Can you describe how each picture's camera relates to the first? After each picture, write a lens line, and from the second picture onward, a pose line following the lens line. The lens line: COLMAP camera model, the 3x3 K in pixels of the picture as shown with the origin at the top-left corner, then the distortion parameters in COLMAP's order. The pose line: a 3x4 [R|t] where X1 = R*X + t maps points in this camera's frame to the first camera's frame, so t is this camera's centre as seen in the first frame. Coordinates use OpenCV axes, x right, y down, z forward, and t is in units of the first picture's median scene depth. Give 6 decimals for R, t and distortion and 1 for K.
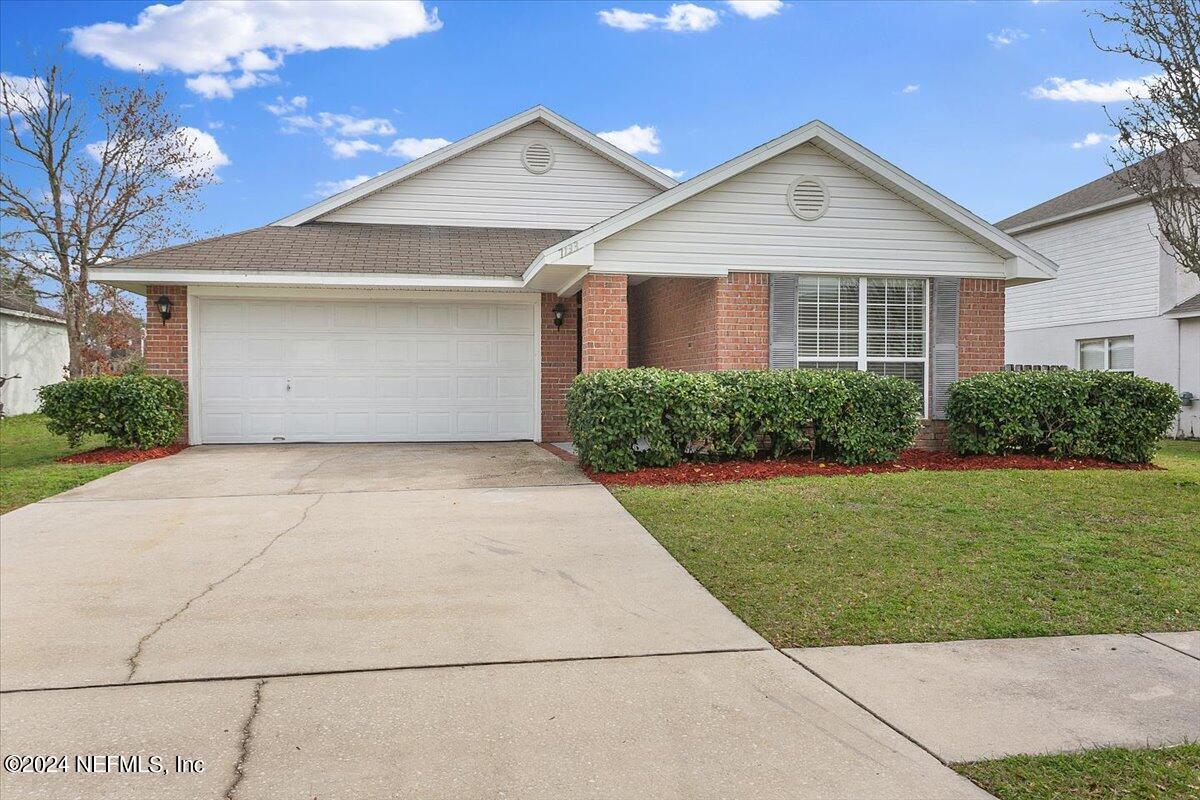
lens RADIAL K [[887.9, 0, 600.2], [0, 887.9, 371.8], [0, 0, 1]] dist [-0.011256, -0.003987]
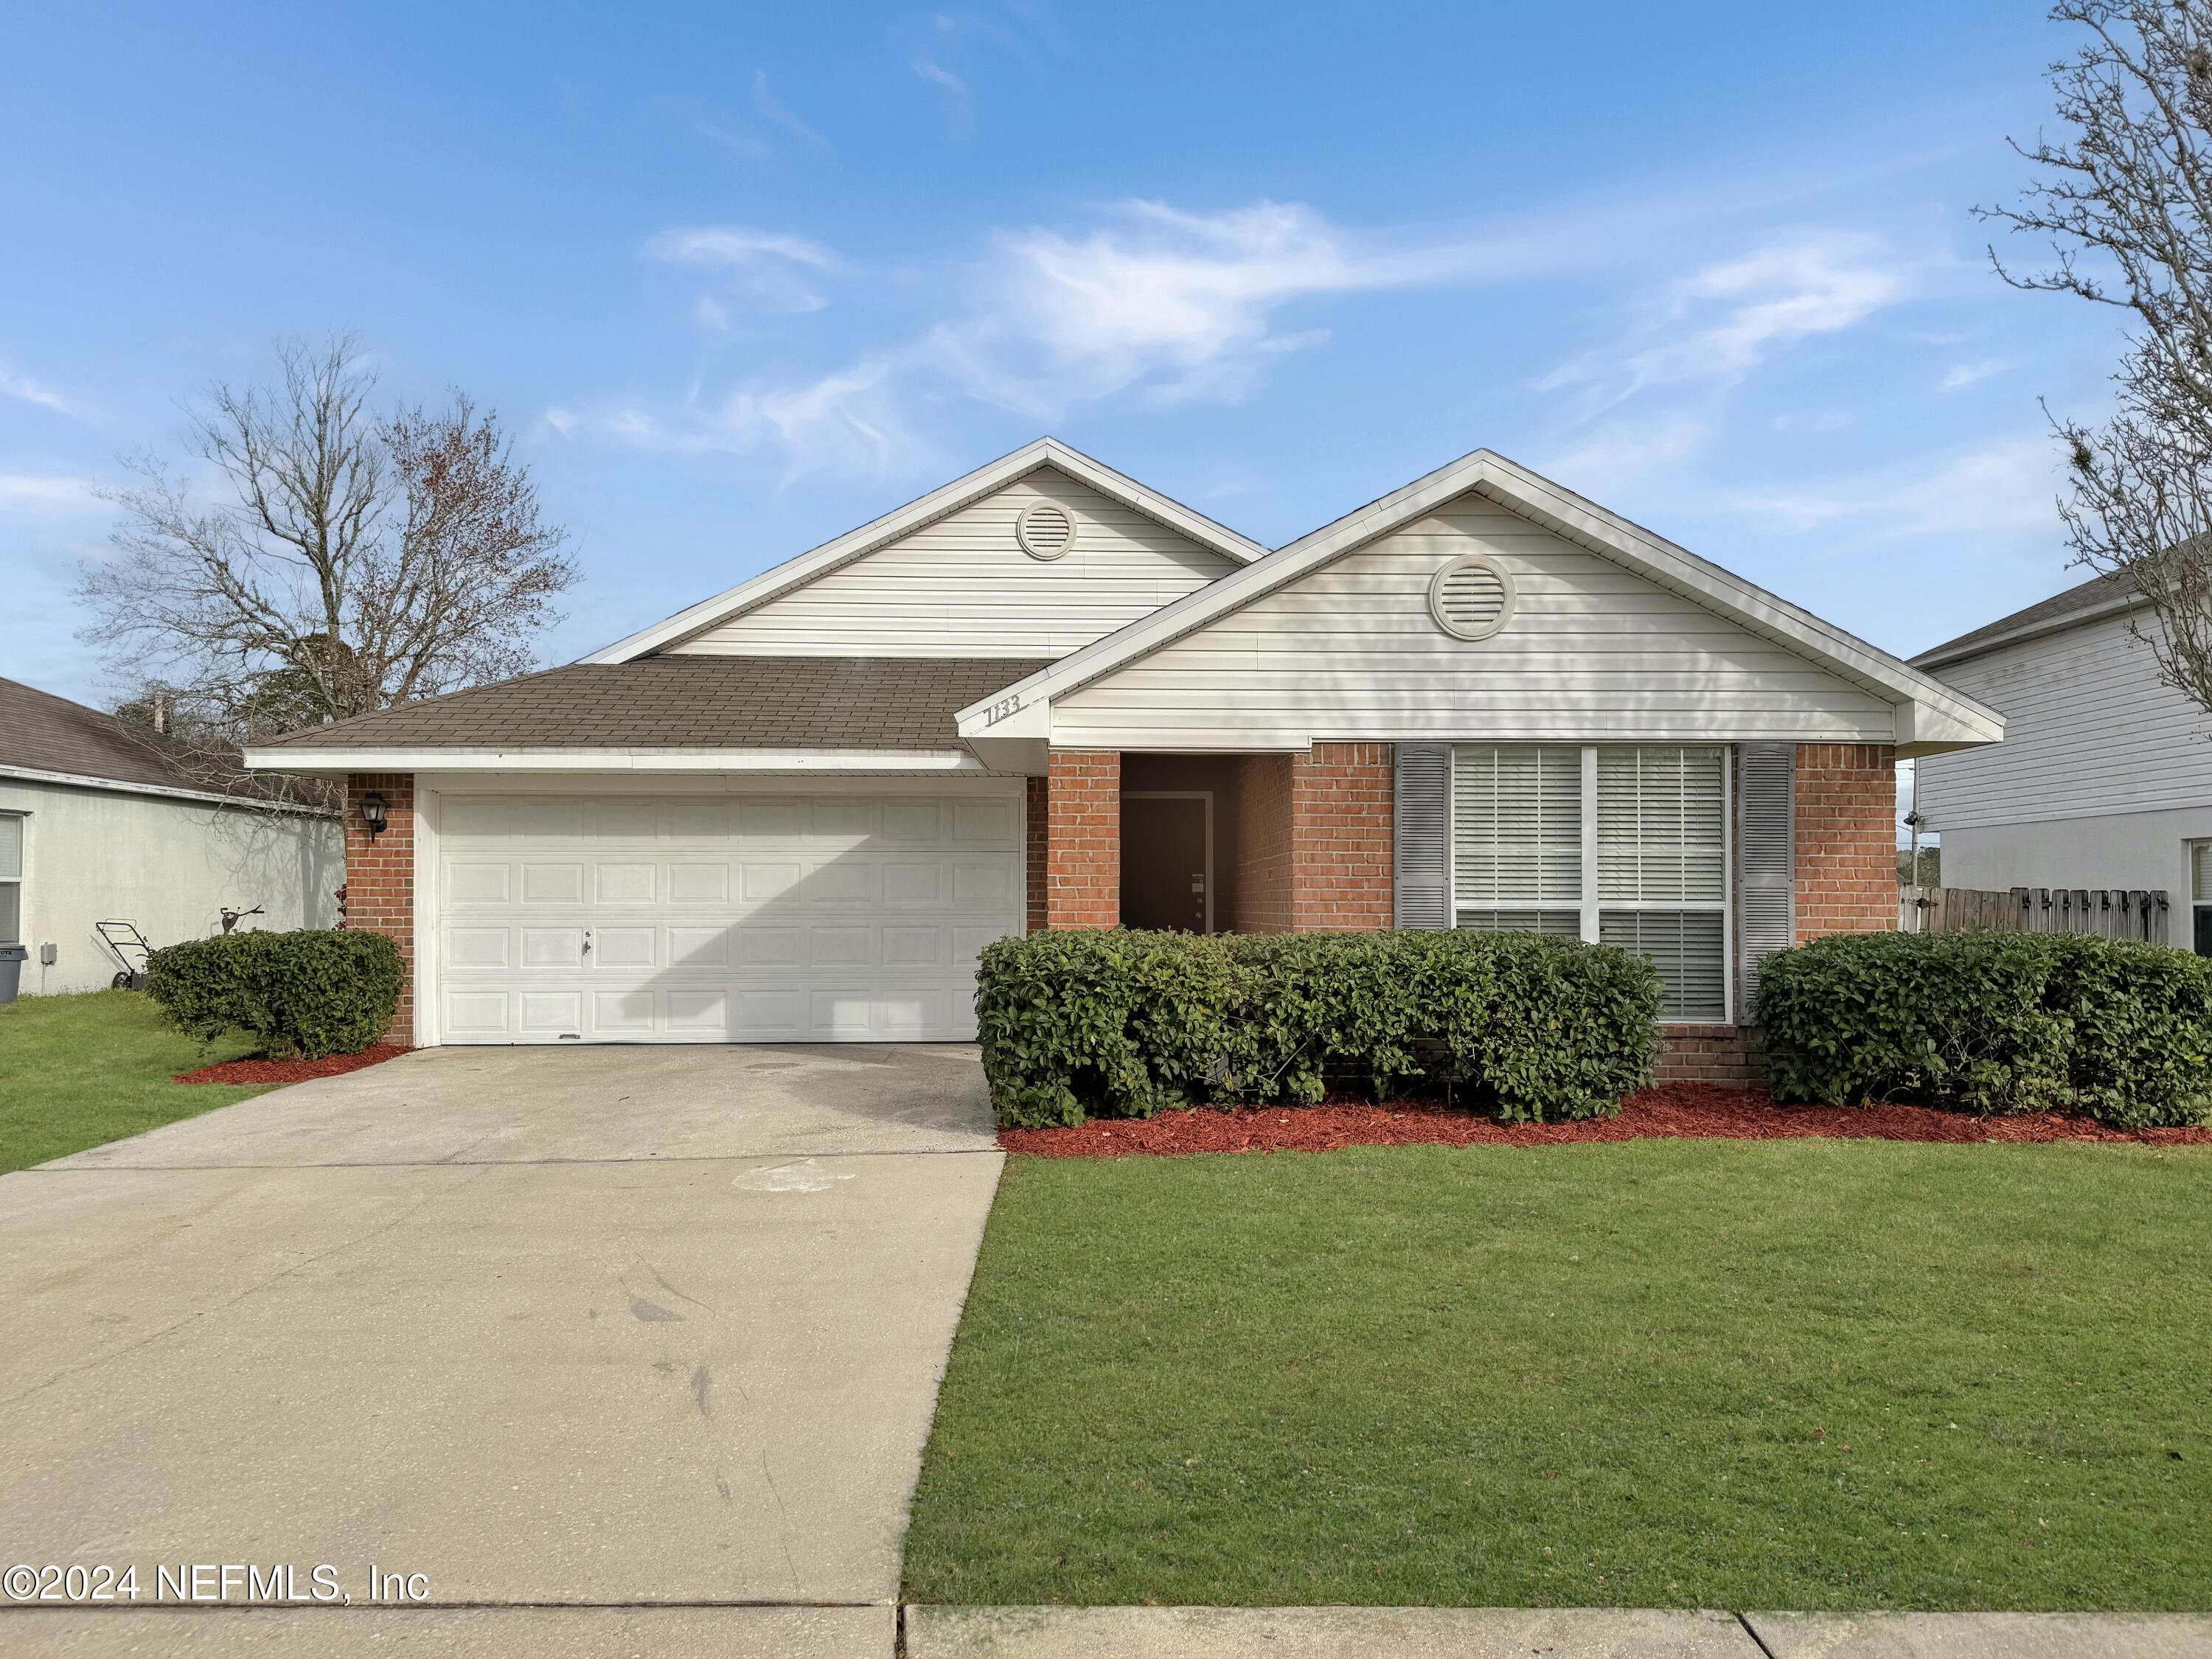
lens RADIAL K [[1558.8, 0, 1106.0], [0, 1558.8, 829.5], [0, 0, 1]] dist [0.103913, -0.165831]
pose [[0.986974, -0.006168, -0.160763, 0.173212], [0.001062, 0.999493, -0.031833, -0.030570], [0.160878, 0.031247, 0.986479, 0.055484]]
